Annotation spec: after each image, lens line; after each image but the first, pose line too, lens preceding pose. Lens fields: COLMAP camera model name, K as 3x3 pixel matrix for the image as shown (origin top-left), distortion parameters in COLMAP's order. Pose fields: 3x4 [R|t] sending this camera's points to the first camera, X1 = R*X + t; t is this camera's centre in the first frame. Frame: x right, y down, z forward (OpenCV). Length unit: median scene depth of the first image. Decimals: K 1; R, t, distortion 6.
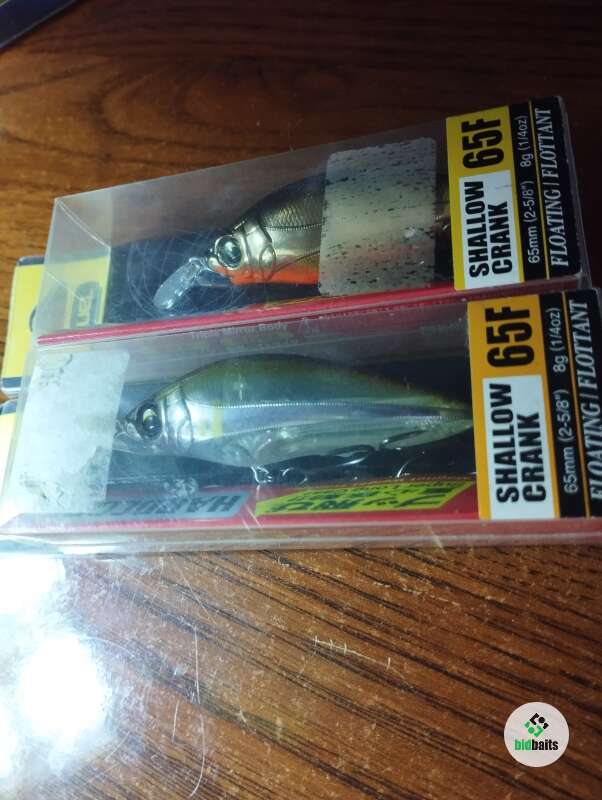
lens RADIAL K [[701.4, 0, 293.4], [0, 701.4, 396.9], [0, 0, 1]] dist [0.064686, -0.162070]
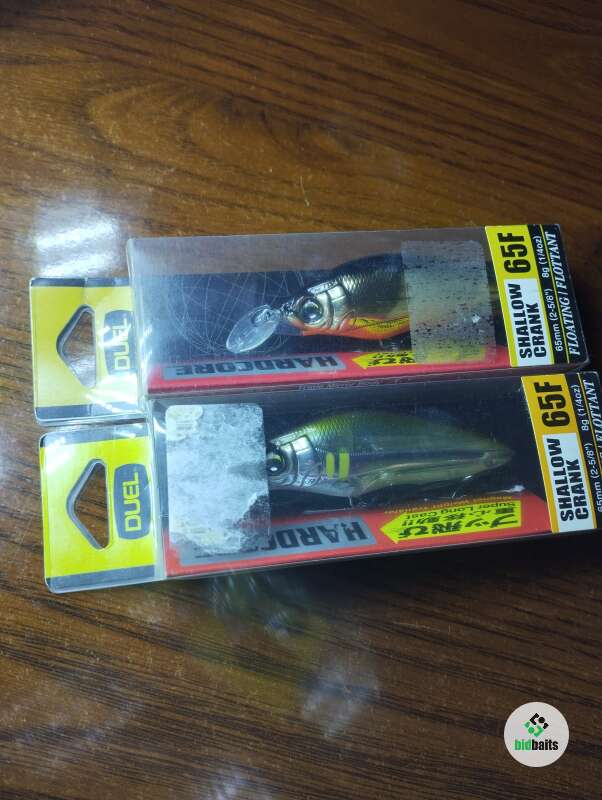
lens RADIAL K [[701.4, 0, 307.0], [0, 701.4, 393.9], [0, 0, 1]] dist [0.064686, -0.162070]
pose [[0.878231, -0.016121, 0.477965, -0.768907], [-0.032789, 0.995050, 0.093808, -0.207945], [-0.477111, -0.098057, 0.873355, -0.035404]]
